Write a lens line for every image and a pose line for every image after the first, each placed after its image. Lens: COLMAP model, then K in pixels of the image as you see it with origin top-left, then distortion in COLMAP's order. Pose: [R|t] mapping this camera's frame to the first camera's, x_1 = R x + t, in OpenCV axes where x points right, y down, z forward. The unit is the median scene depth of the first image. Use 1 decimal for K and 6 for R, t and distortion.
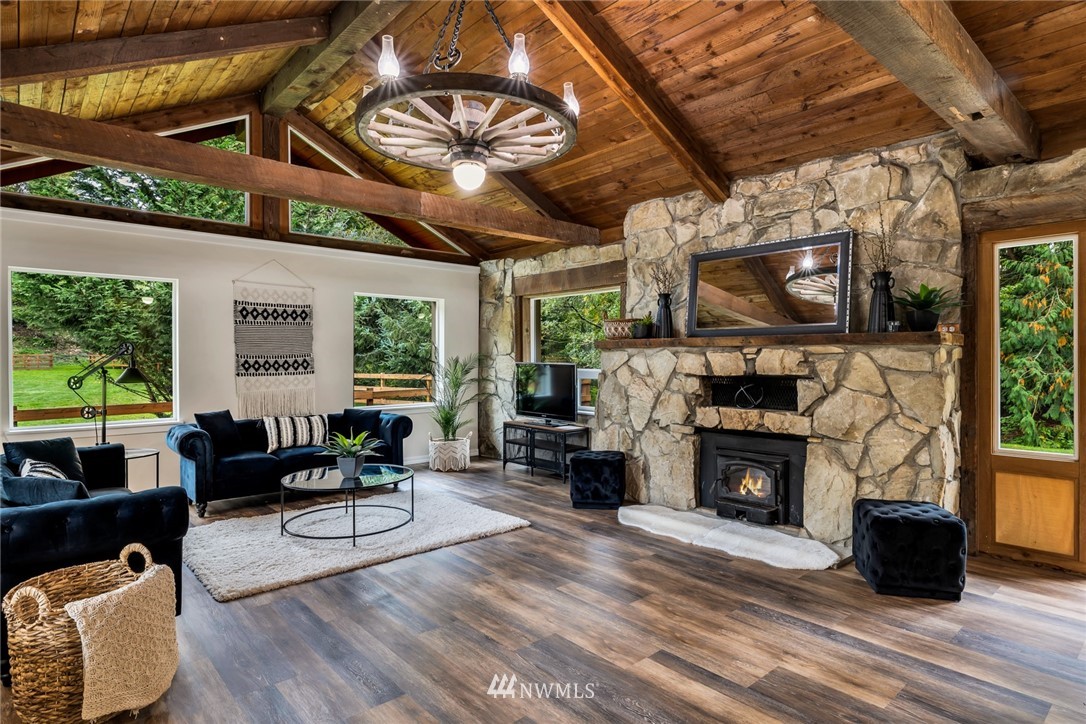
lens RADIAL K [[606.1, 0, 564.8], [0, 606.1, 361.3], [0, 0, 1]] dist [-0.004394, 0.000046]
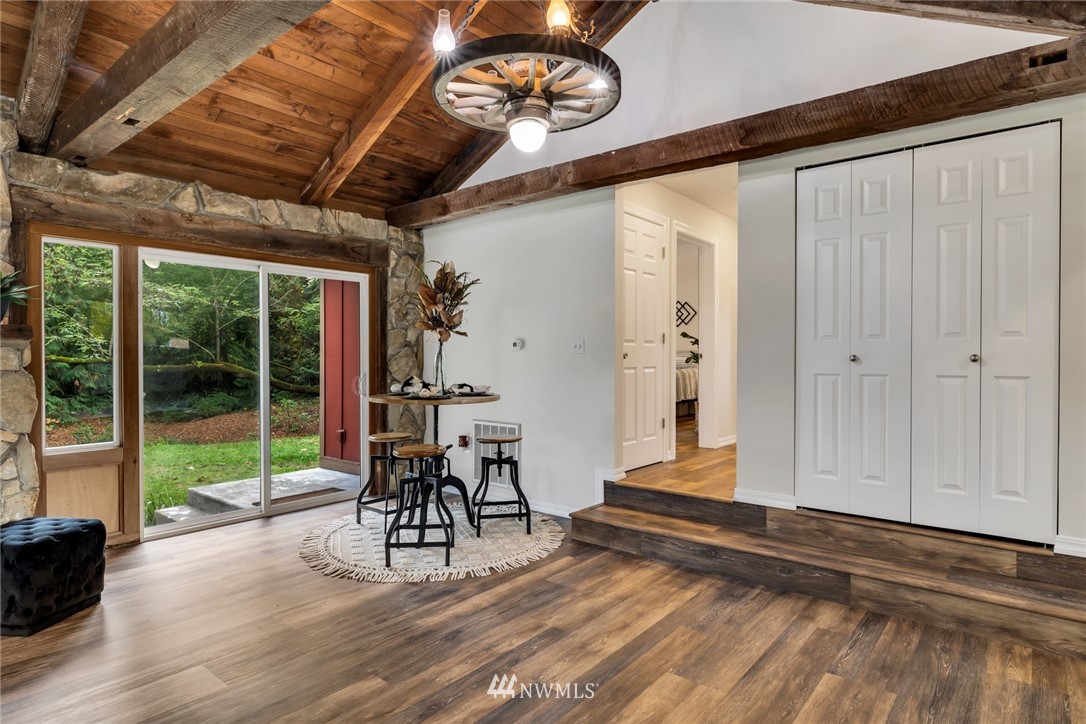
lens RADIAL K [[586.7, 0, 543.0], [0, 586.7, 362.0], [0, 0, 1]] dist [-0.000970, 0.000005]
pose [[-0.143969, -0.008093, 0.989549, -0.303244], [0.003543, 0.999956, 0.008694, 0.000098], [-0.989576, 0.004757, -0.143934, 0.323291]]
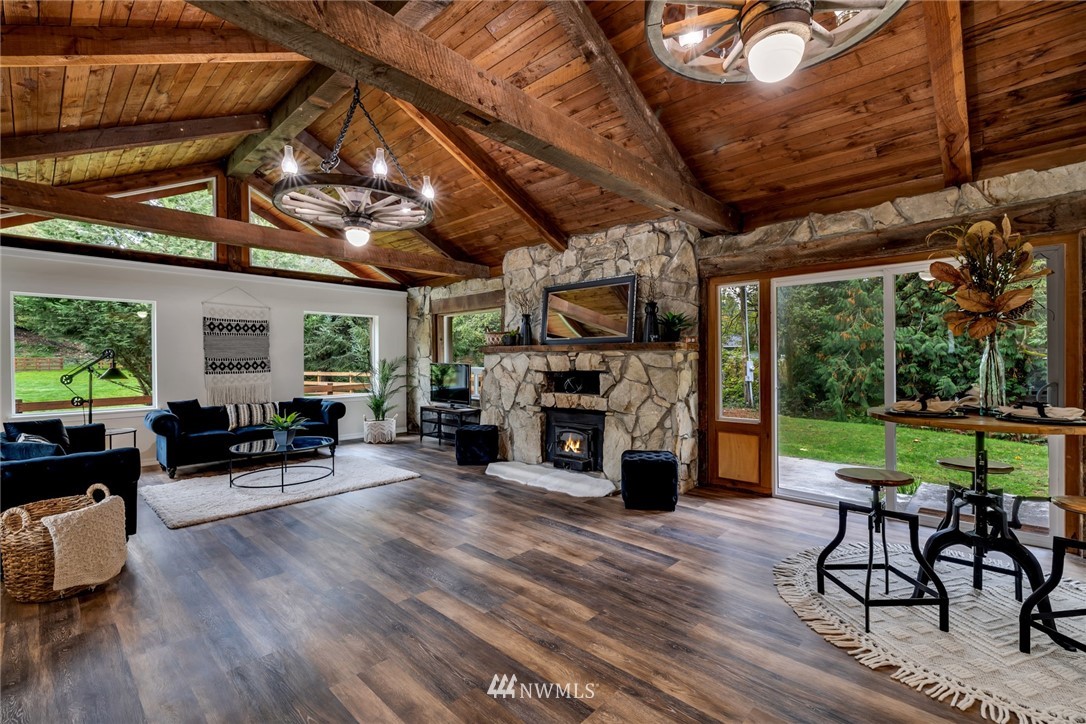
lens RADIAL K [[486.1, 0, 577.0], [0, 486.1, 361.8], [0, 0, 1]] dist [0.000083, 0.000034]
pose [[0.994408, -0.003957, 0.105535, 0.202810], [0.003929, 0.999992, 0.000472, 0.000308], [-0.105536, -0.000054, 0.994415, -0.192526]]
